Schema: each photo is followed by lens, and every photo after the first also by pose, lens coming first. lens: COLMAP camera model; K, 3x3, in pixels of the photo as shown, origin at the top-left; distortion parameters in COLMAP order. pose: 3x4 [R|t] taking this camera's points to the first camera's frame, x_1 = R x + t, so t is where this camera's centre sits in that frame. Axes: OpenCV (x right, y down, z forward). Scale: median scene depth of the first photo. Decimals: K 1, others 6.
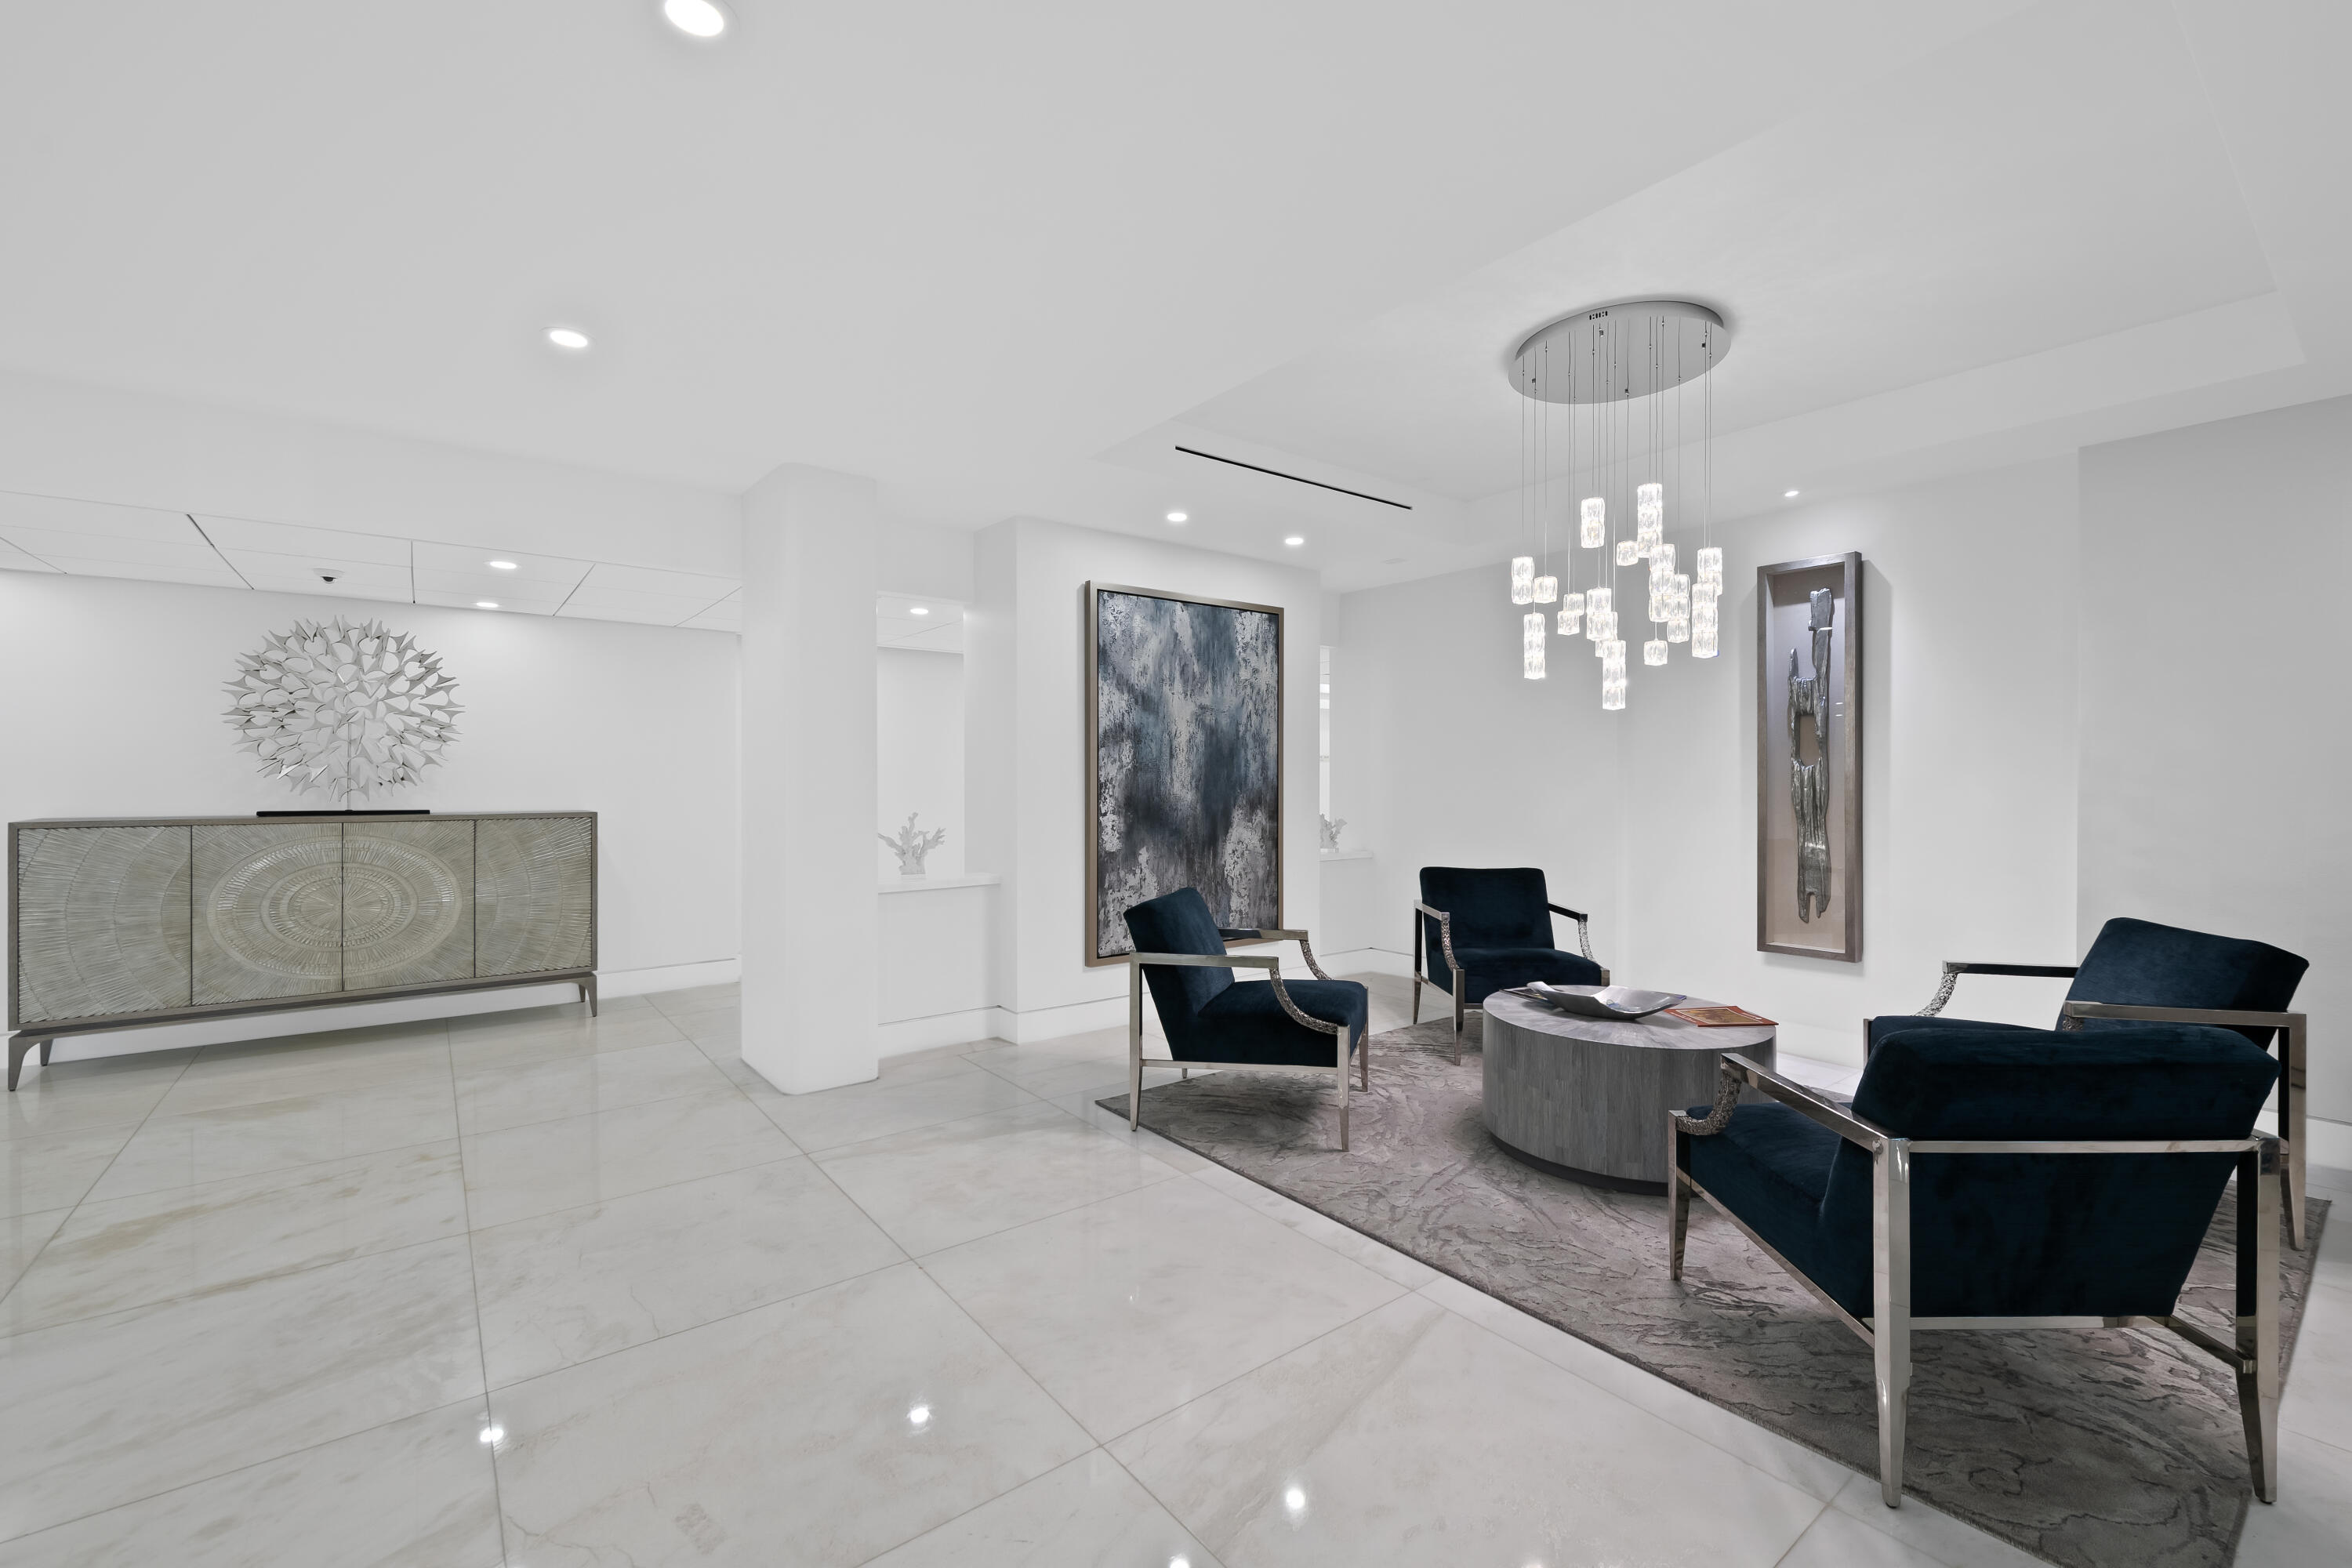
lens RADIAL K [[965.8, 0, 1180.1], [0, 965.8, 782.7], [0, 0, 1]] dist [0.000318, 0.000022]
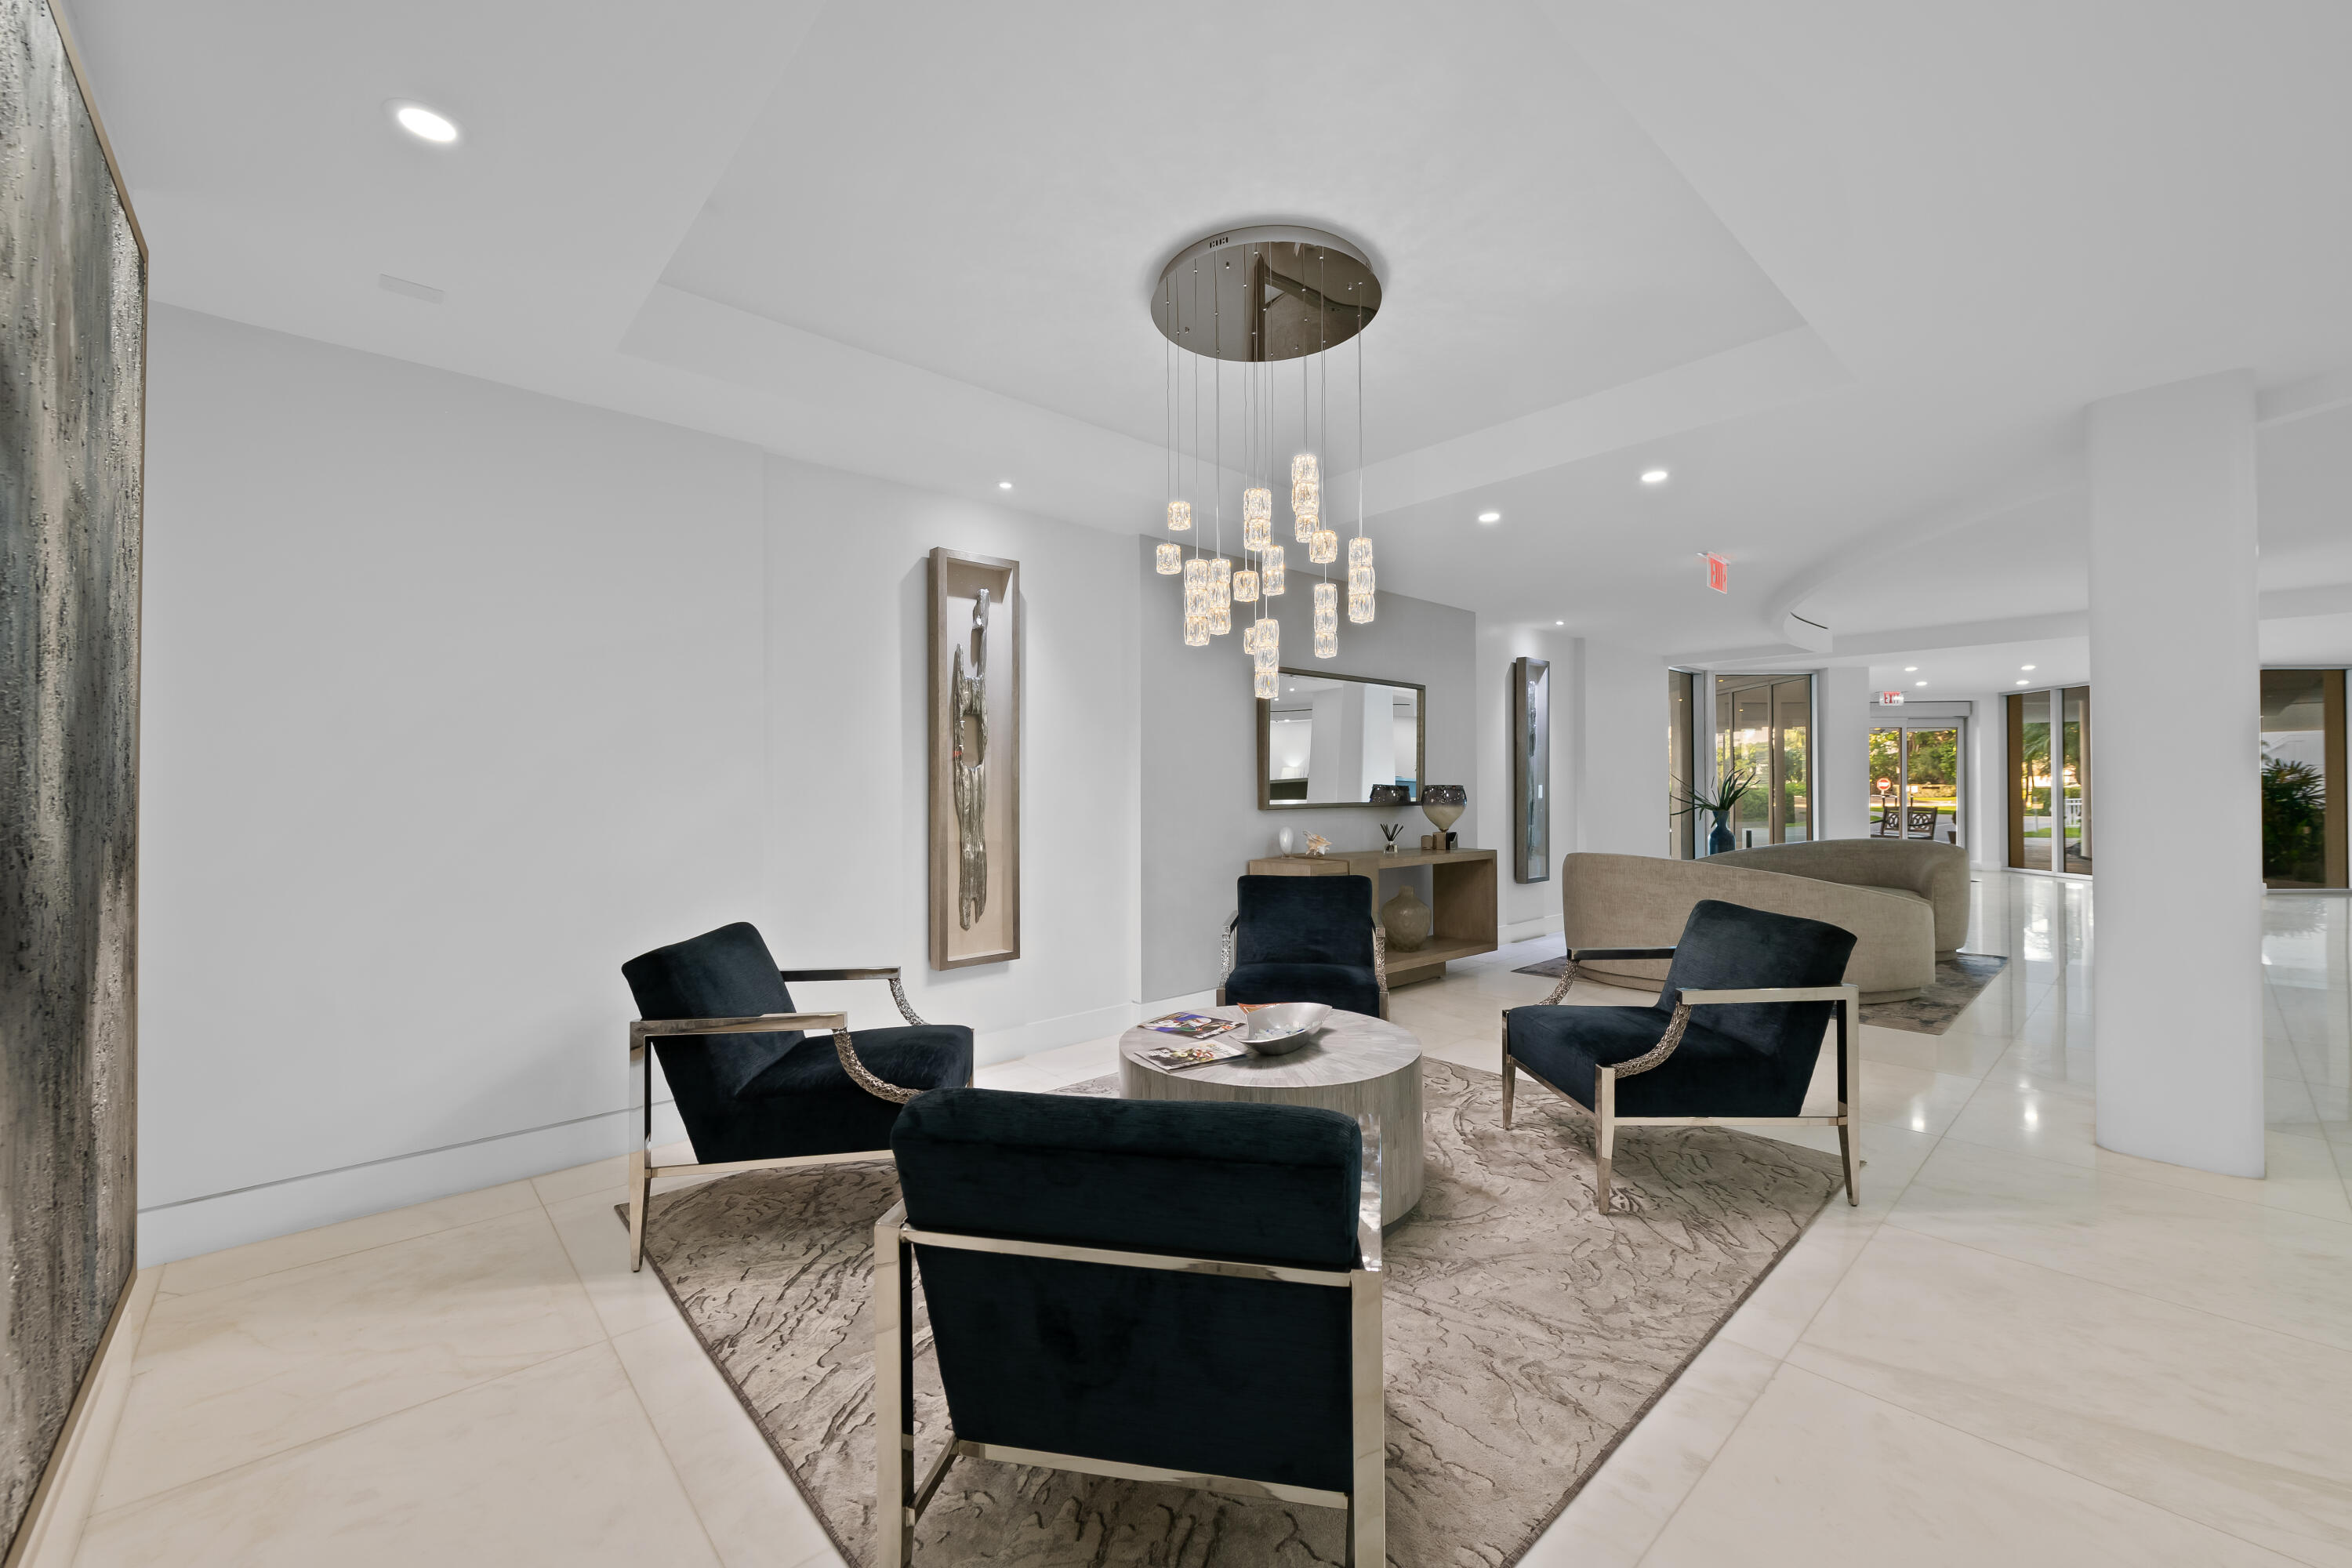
lens RADIAL K [[930.6, 0, 1180.5], [0, 930.6, 774.9], [0, 0, 1]] dist [0.000245, 0.000034]
pose [[-0.090097, -0.002113, 0.995931, -0.311717], [0.001859, 0.999996, 0.002290, -0.010822], [-0.995931, 0.002058, -0.090092, 0.898085]]
